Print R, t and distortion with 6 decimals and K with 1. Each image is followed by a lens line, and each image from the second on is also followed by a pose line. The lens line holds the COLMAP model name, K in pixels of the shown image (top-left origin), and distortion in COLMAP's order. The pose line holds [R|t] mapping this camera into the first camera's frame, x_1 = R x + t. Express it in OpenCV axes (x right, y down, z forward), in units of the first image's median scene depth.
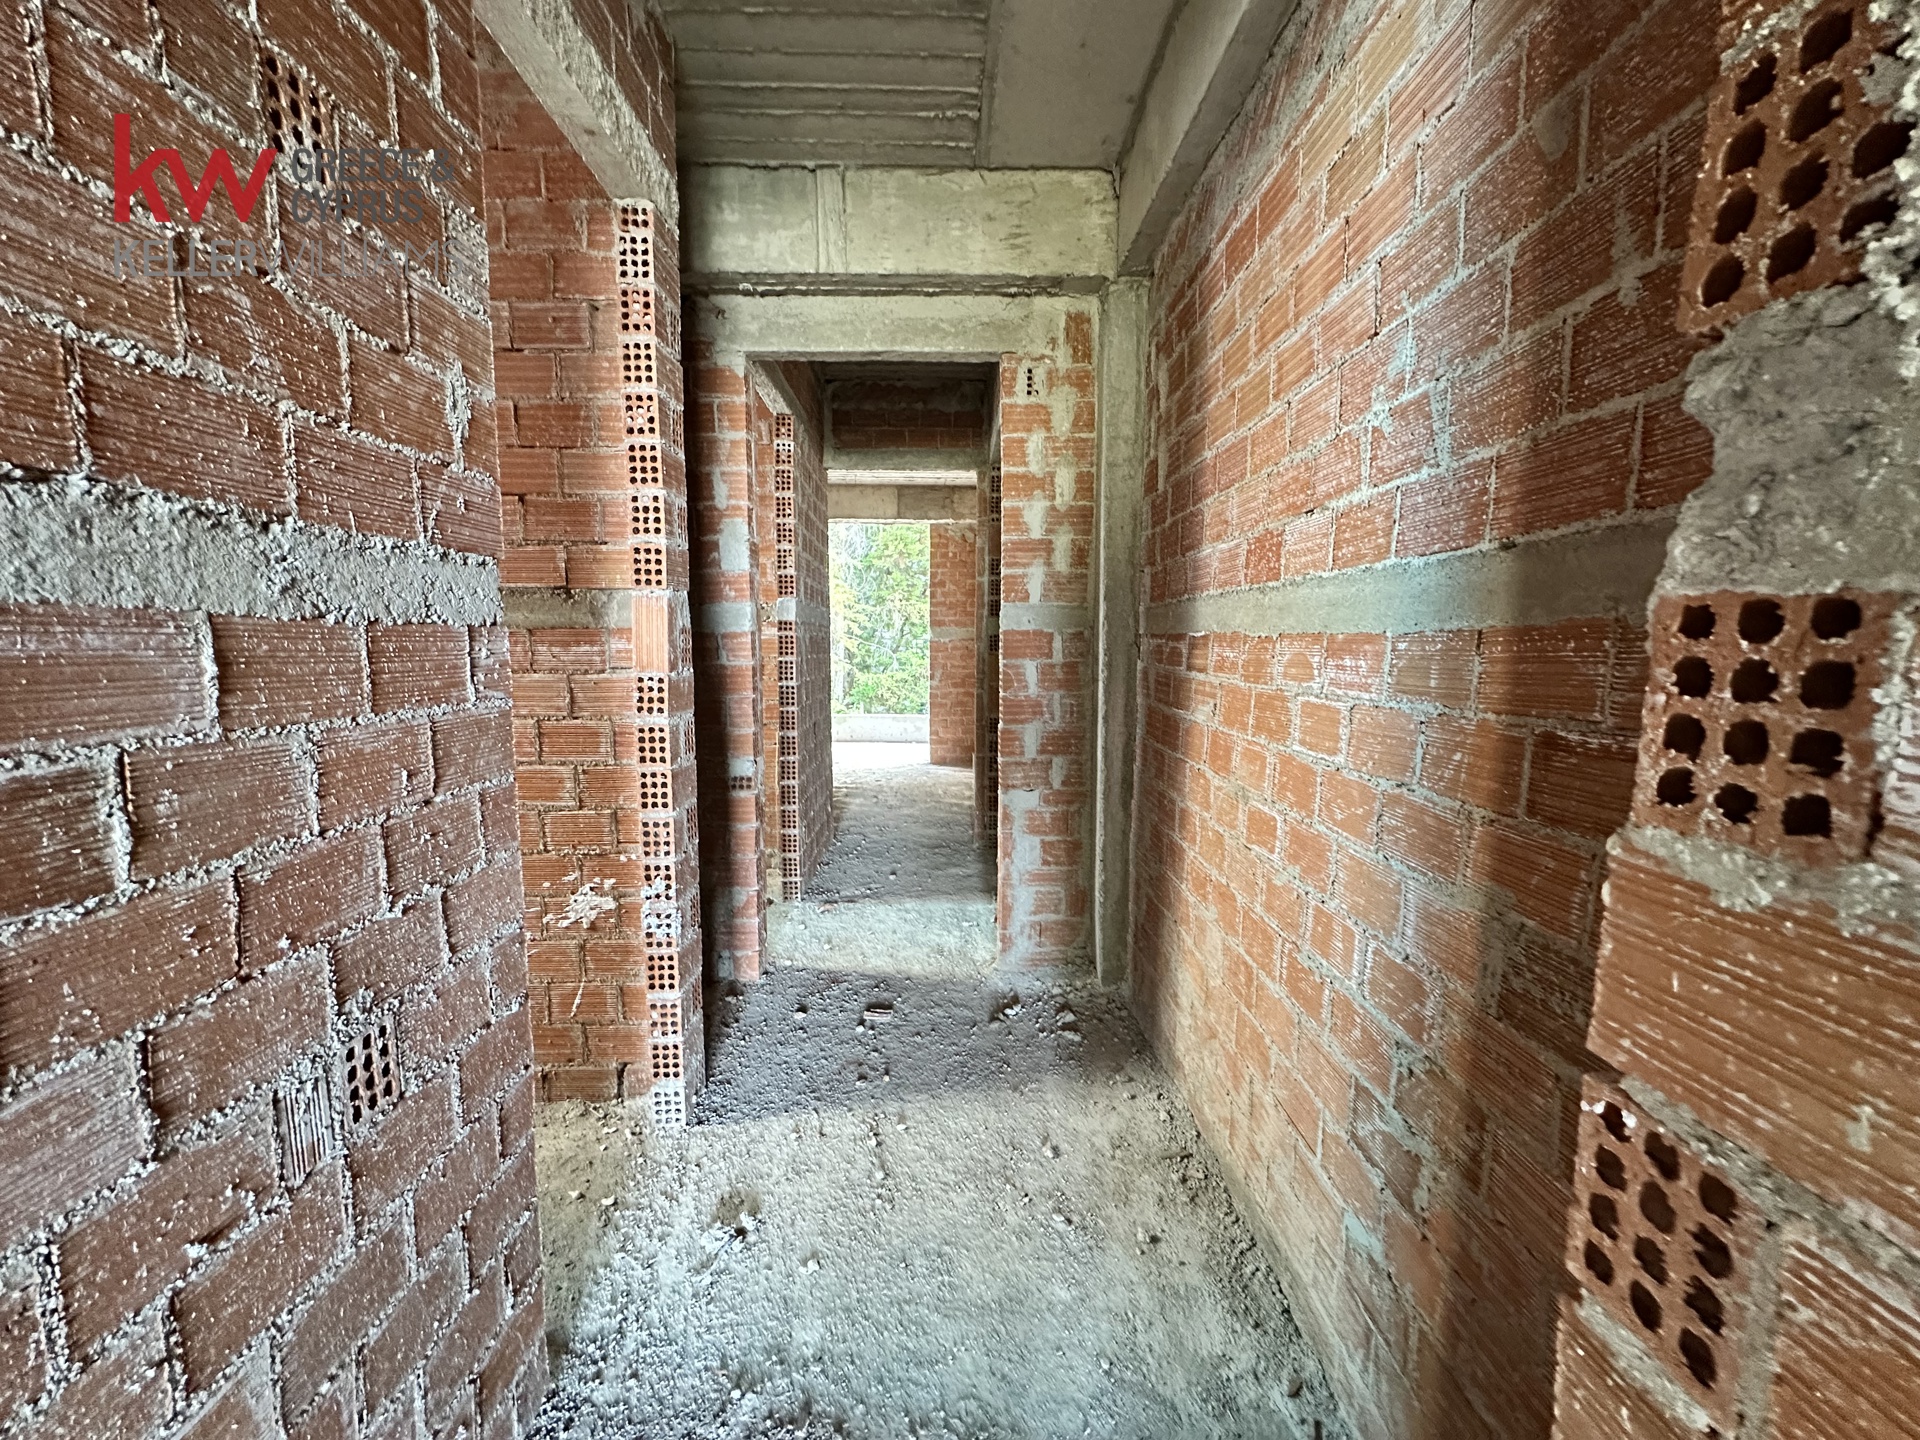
lens RADIAL K [[769.5, 0, 959.1], [0, 769.5, 721.3], [0, 0, 1]] dist [-0.001743, 0.000127]
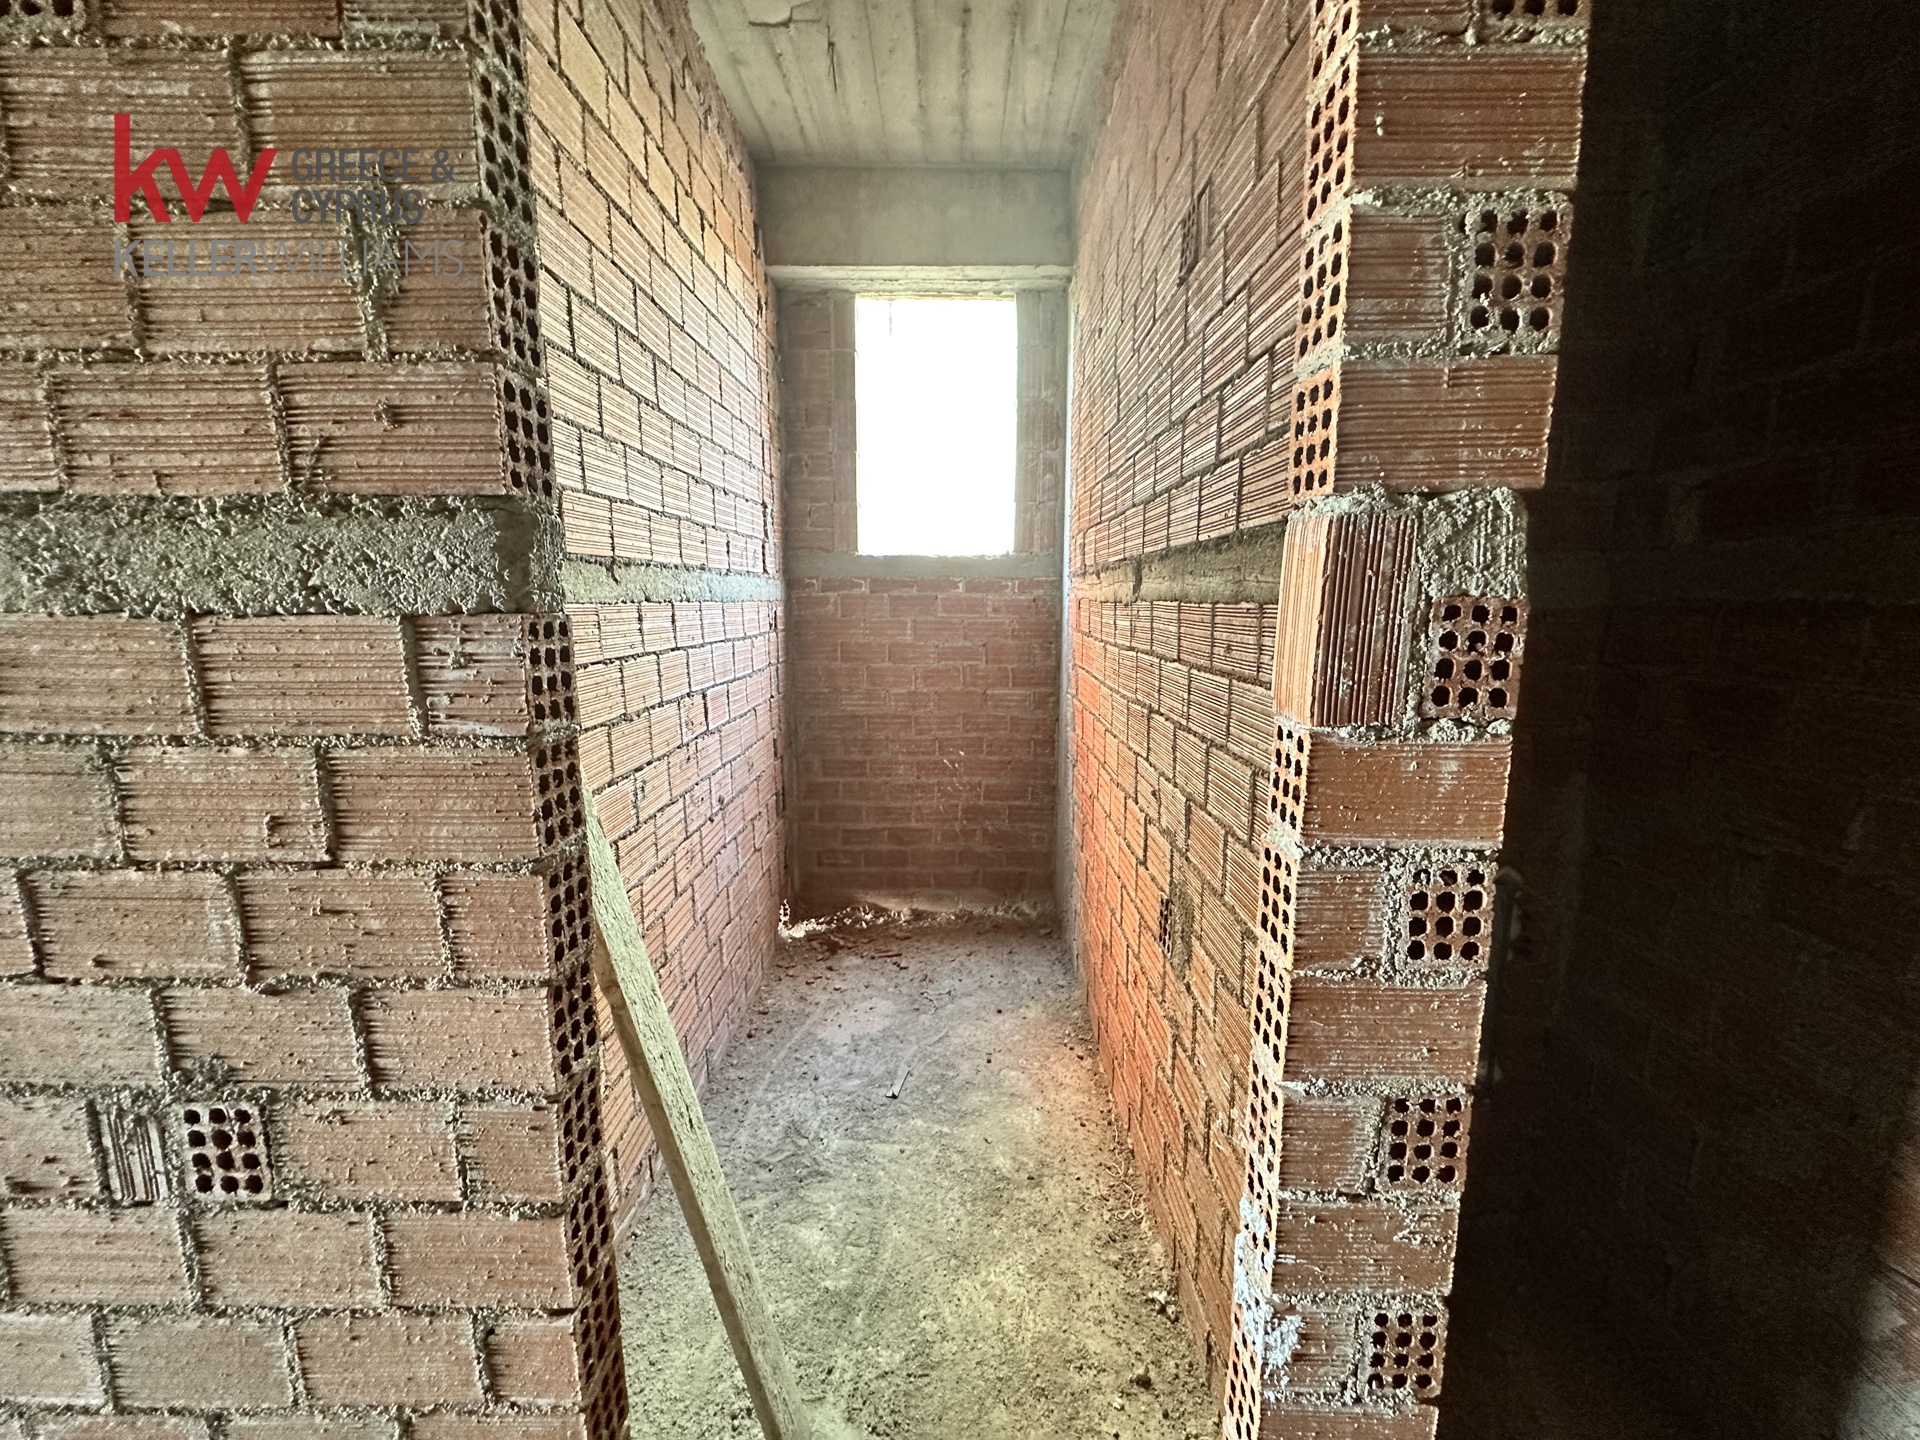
lens RADIAL K [[769.5, 0, 957.0], [0, 769.5, 717.6], [0, 0, 1]] dist [-0.001743, 0.000127]
pose [[-0.020457, 0.153703, -0.987905, -0.023839], [-0.106297, 0.982177, 0.155013, -0.236436], [0.994124, 0.108182, -0.003754, 1.827624]]
